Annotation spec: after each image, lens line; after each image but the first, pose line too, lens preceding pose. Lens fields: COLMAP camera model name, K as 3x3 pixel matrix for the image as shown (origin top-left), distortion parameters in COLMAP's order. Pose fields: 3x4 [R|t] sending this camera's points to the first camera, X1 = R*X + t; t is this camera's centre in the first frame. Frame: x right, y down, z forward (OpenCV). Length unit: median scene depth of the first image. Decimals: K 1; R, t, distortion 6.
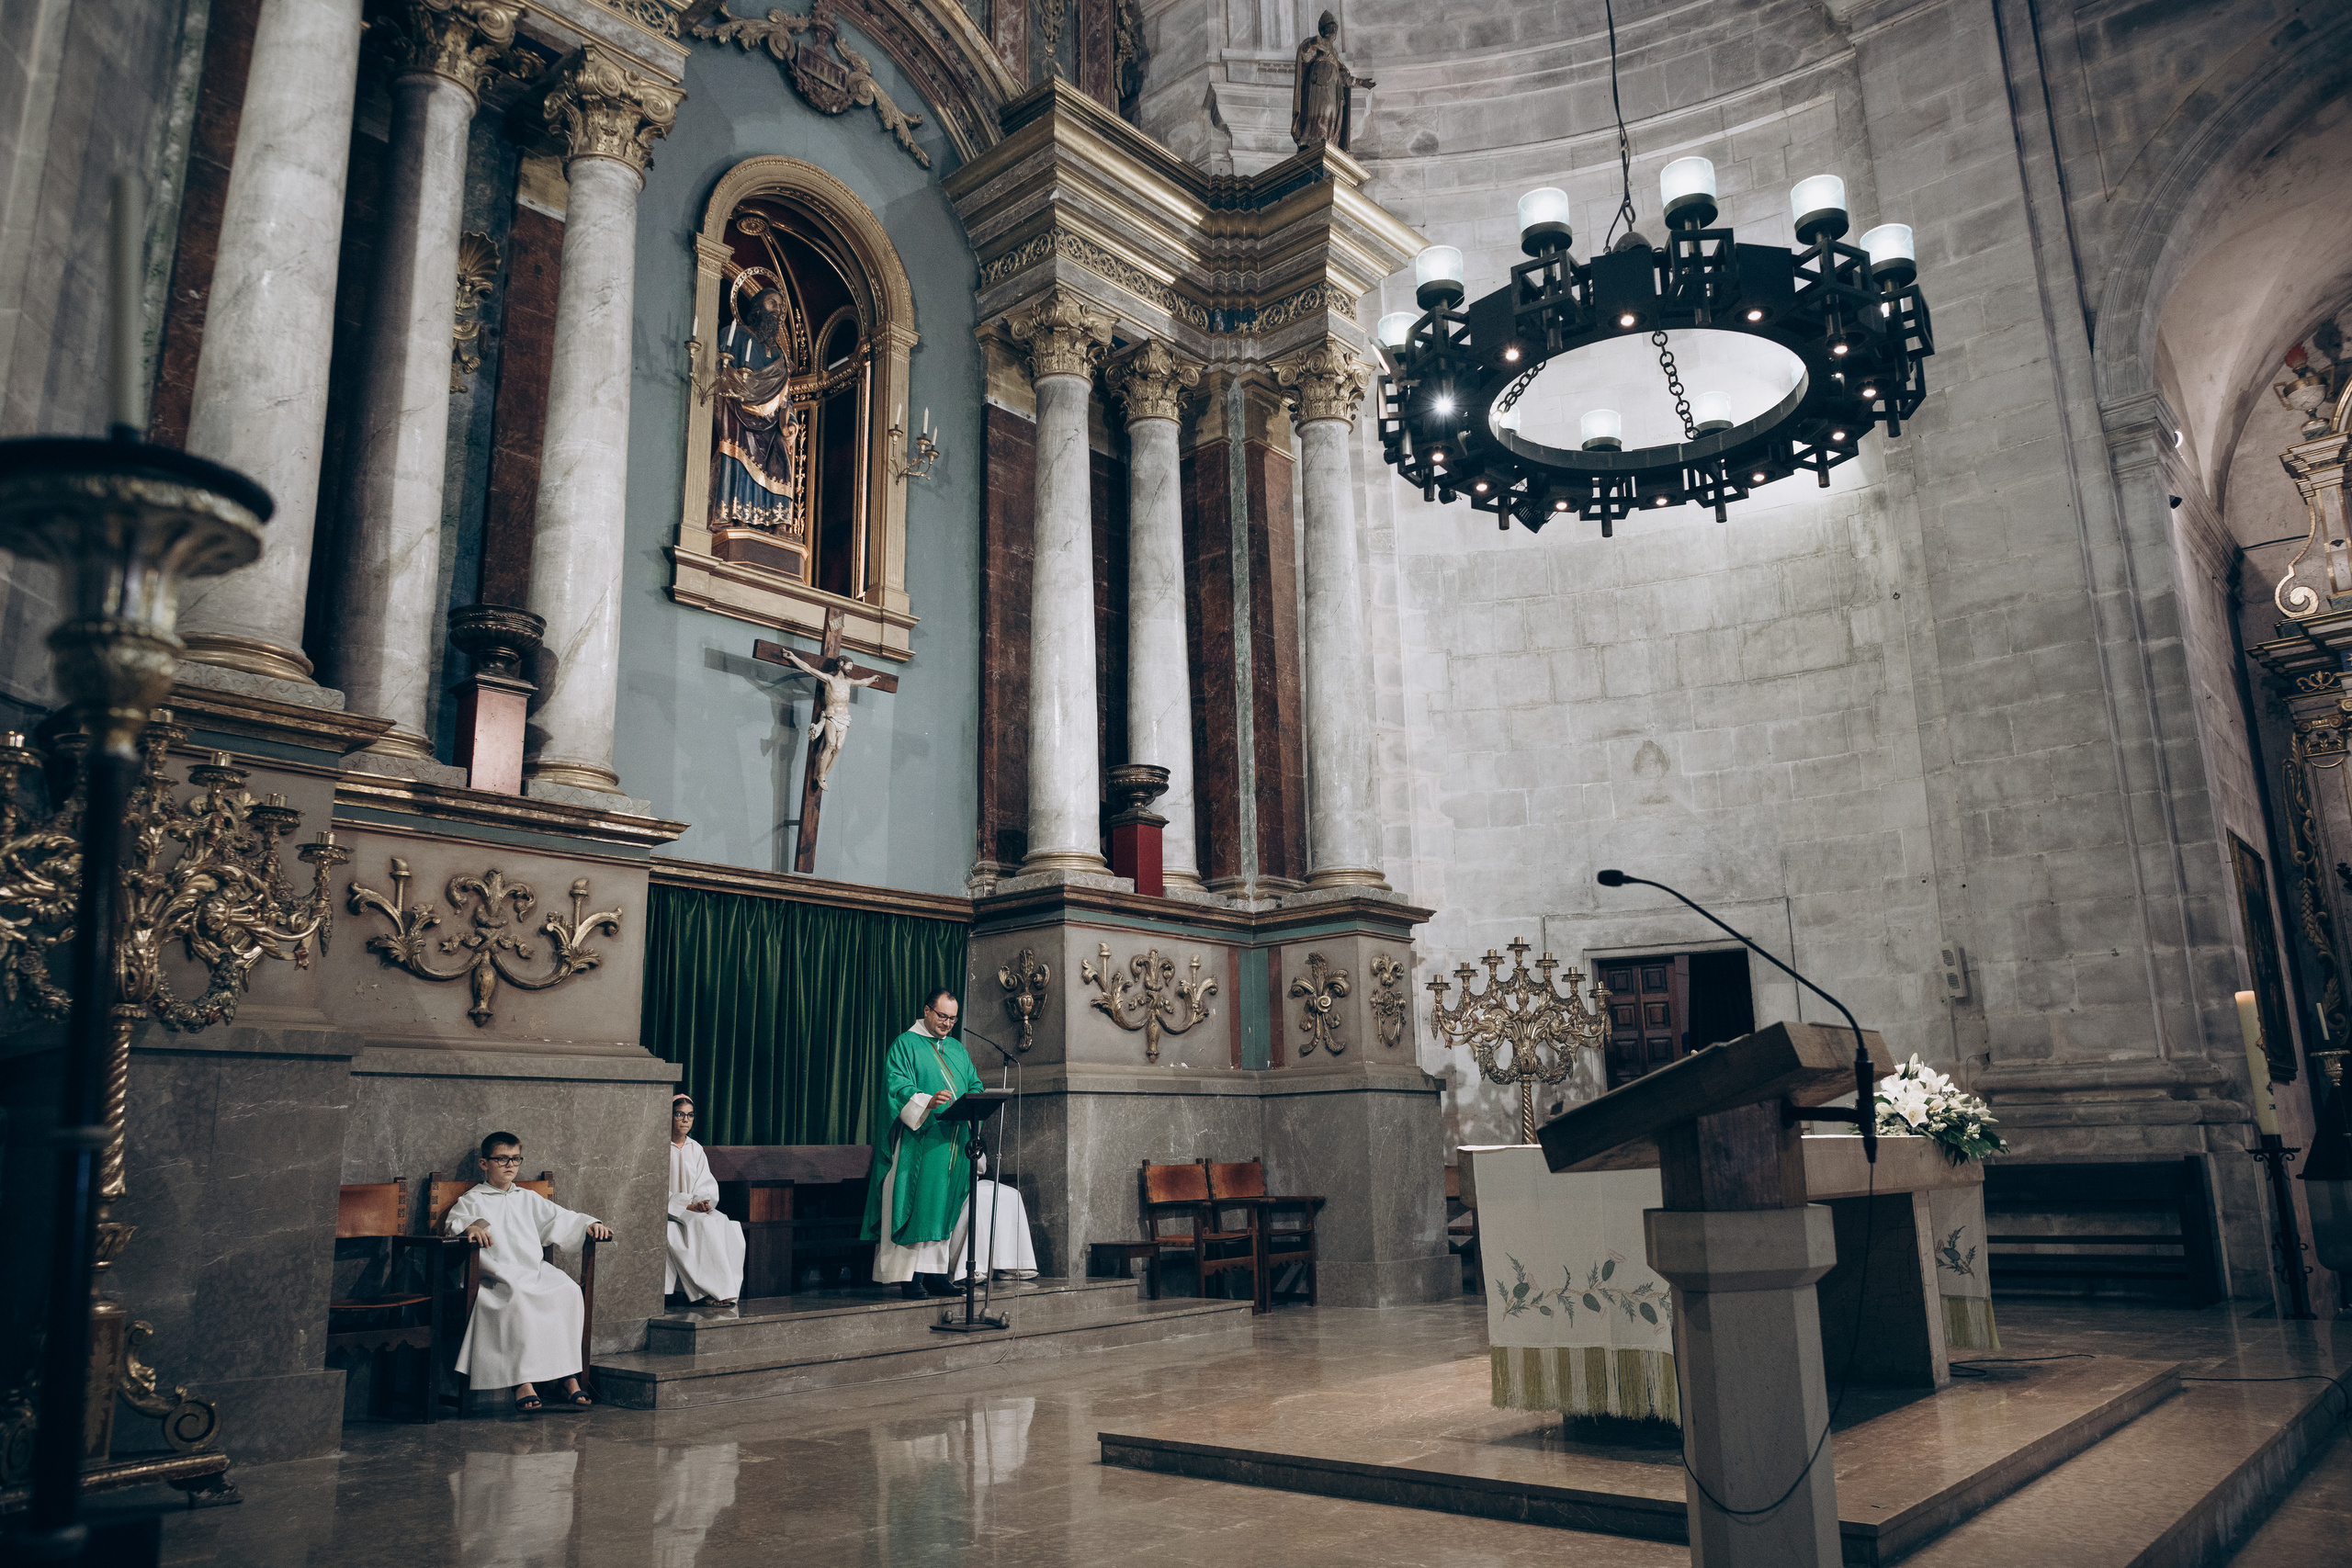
lens RADIAL K [[1624.5, 0, 1191.0], [0, 1624.5, 785.0], [0, 0, 1]] dist [-0.030882, 0.005516]
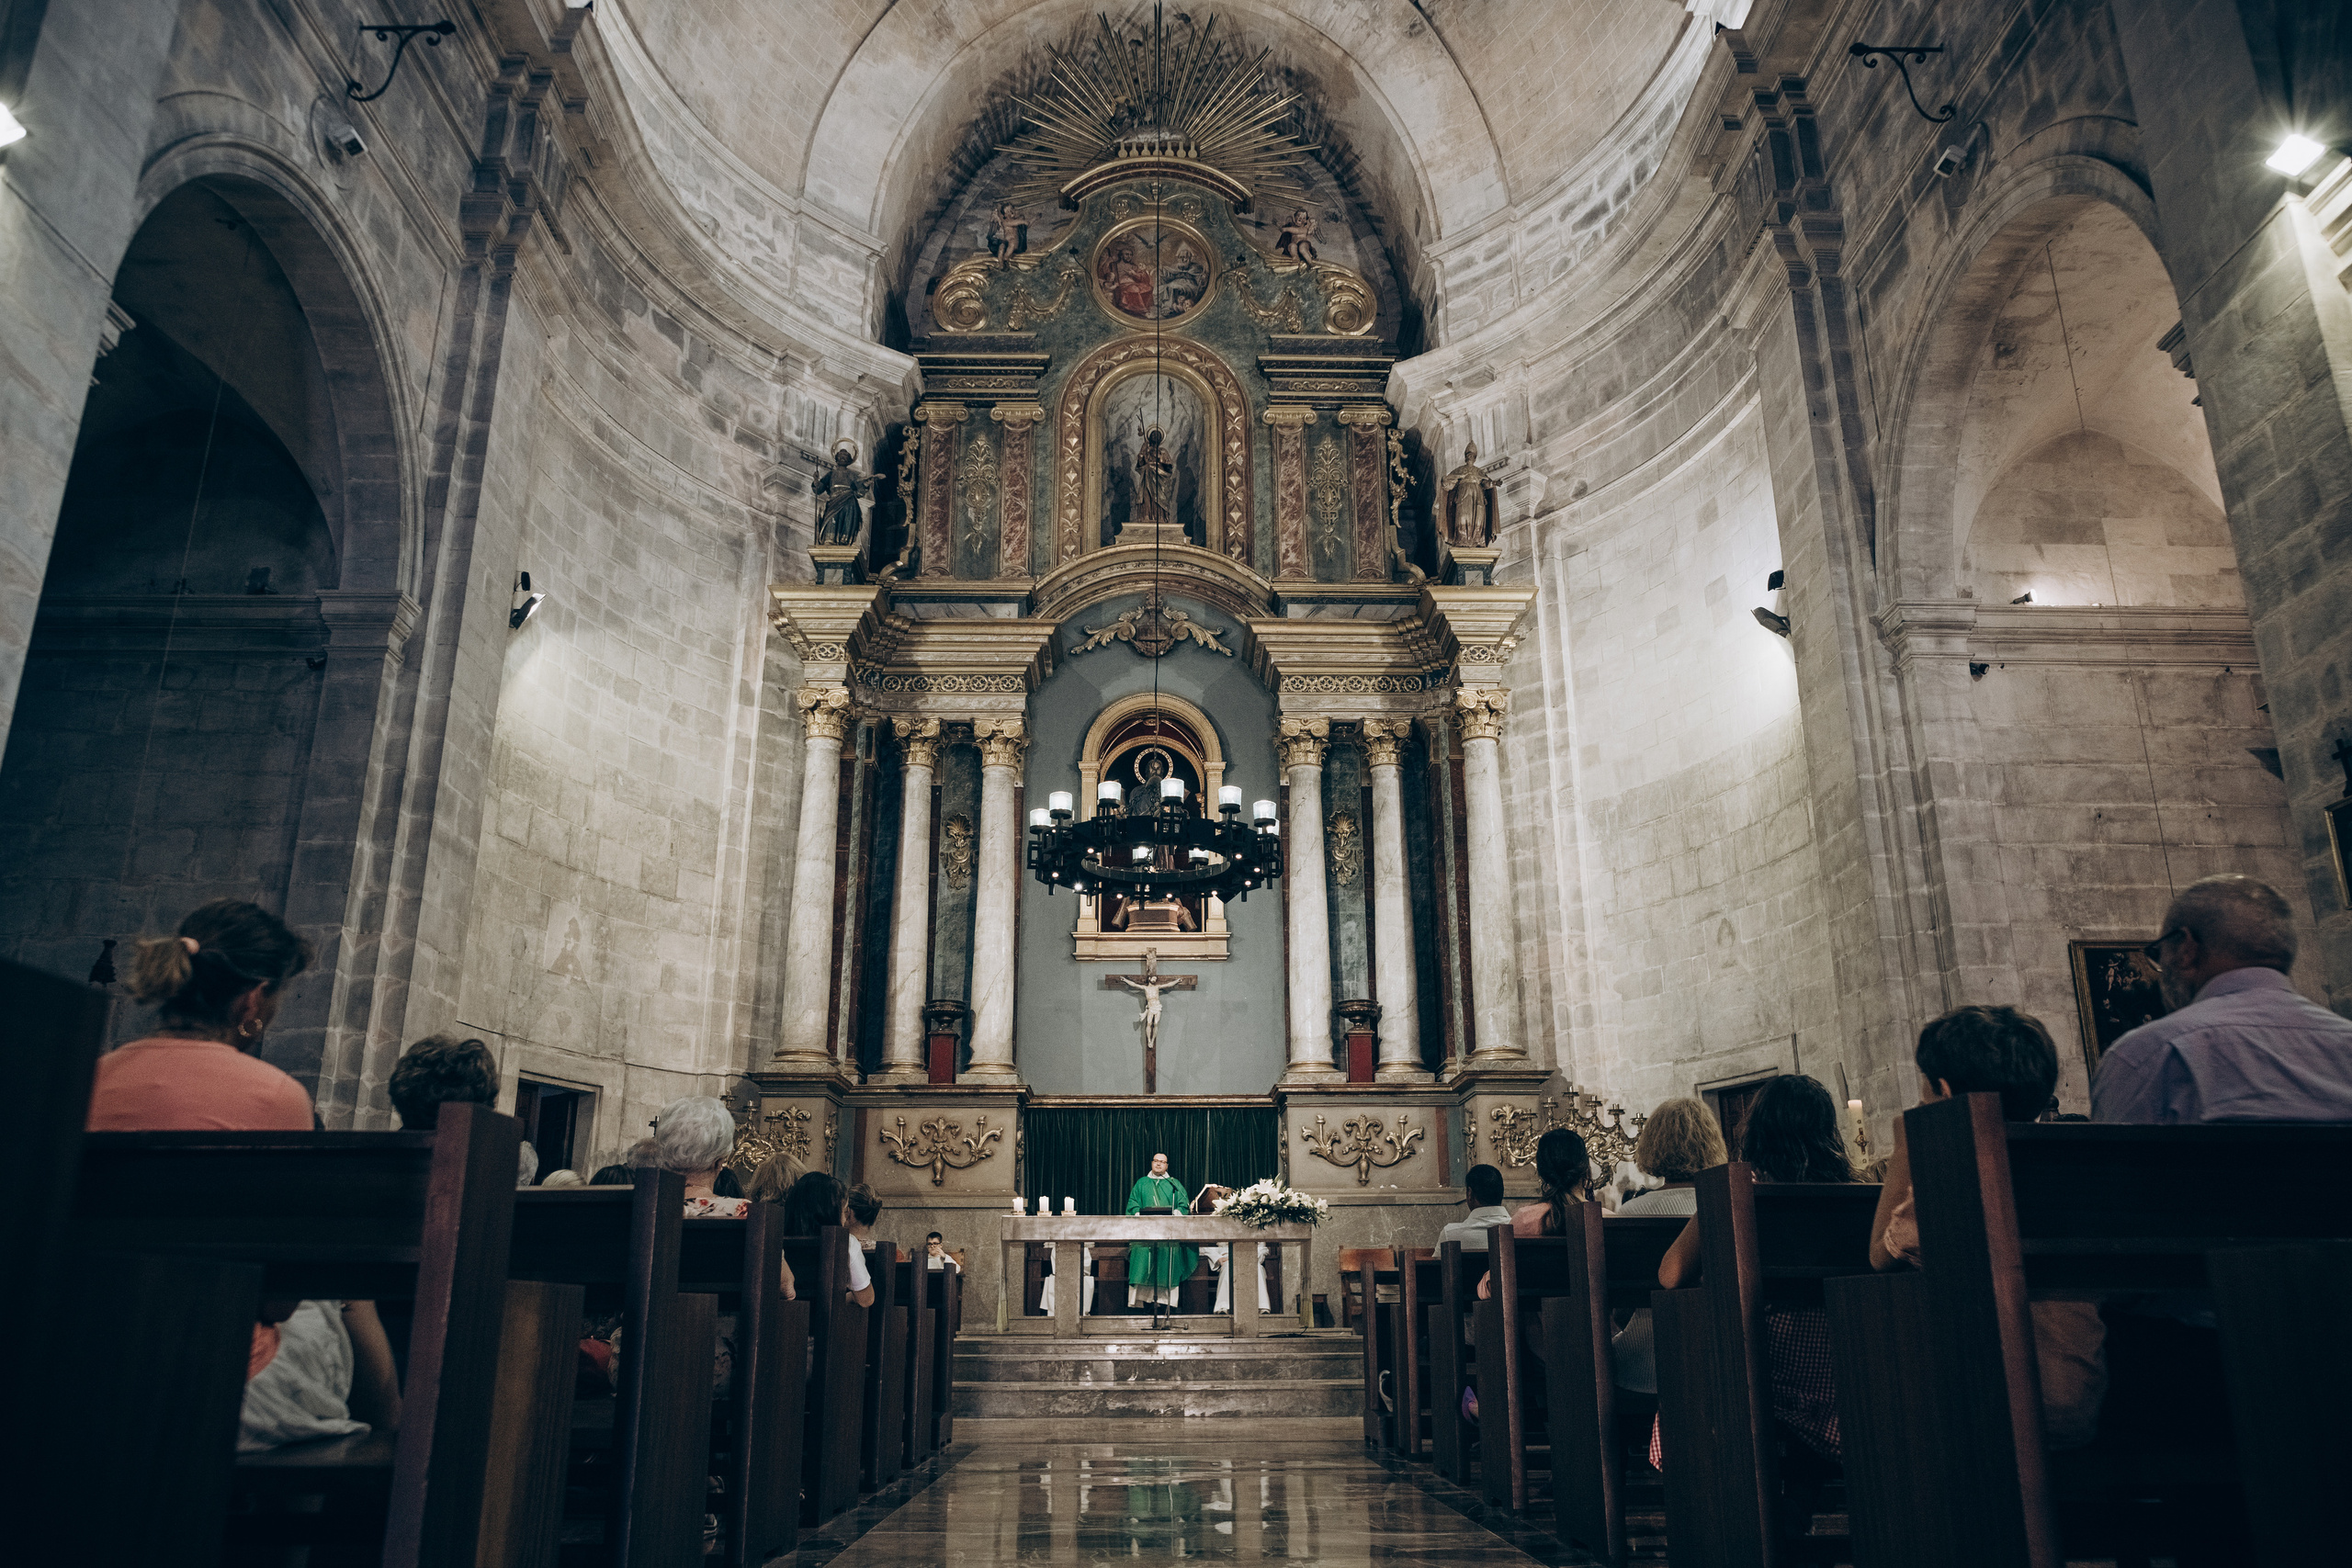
lens RADIAL K [[1662.1, 0, 1176.0], [0, 1662.1, 784.0], [0, 0, 1]] dist [-0.041388, 0.000421]
pose [[0.677498, -0.209617, -0.705023, 1.095393], [0.158780, 0.977611, -0.138081, -0.022631], [0.718182, -0.018394, 0.695612, -0.278023]]
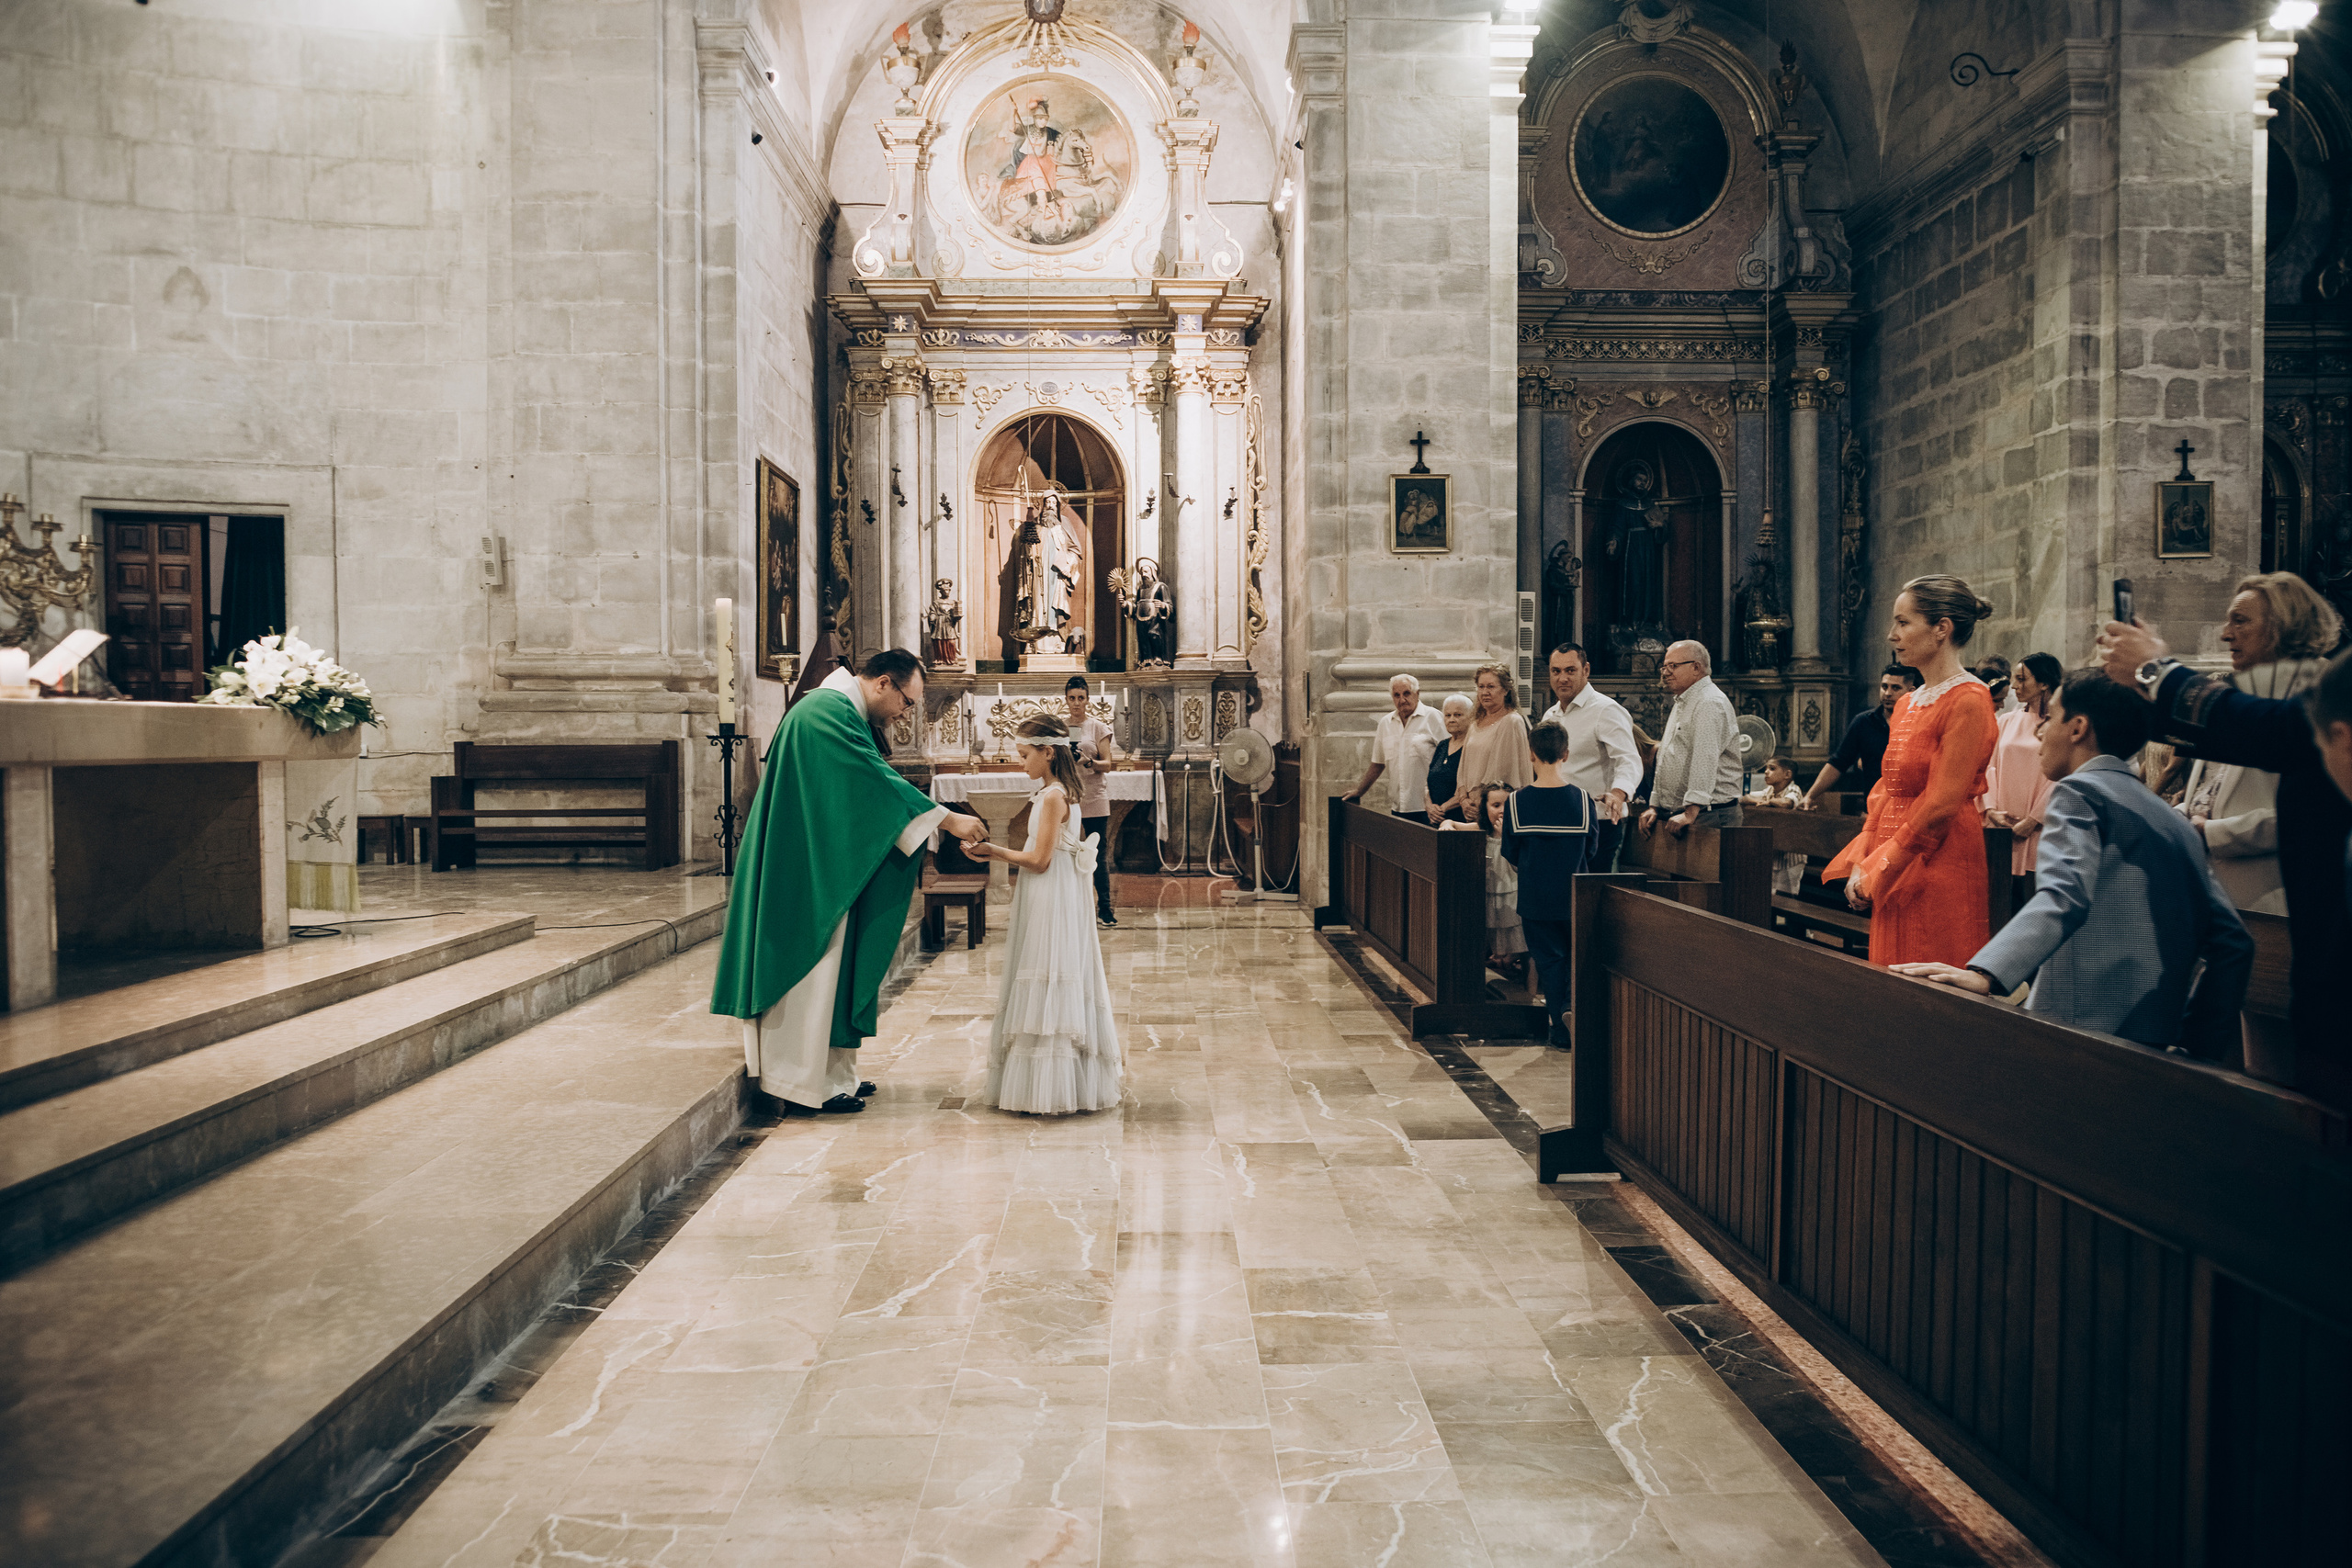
lens RADIAL K [[1624.5, 0, 1191.0], [0, 1624.5, 785.0], [0, 0, 1]] dist [-0.030882, 0.005516]
pose [[0.726180, -0.003269, 0.687497, 0.094522], [-0.168219, 0.968748, 0.182290, -0.006191], [-0.666608, -0.248025, 0.702935, -0.044274]]
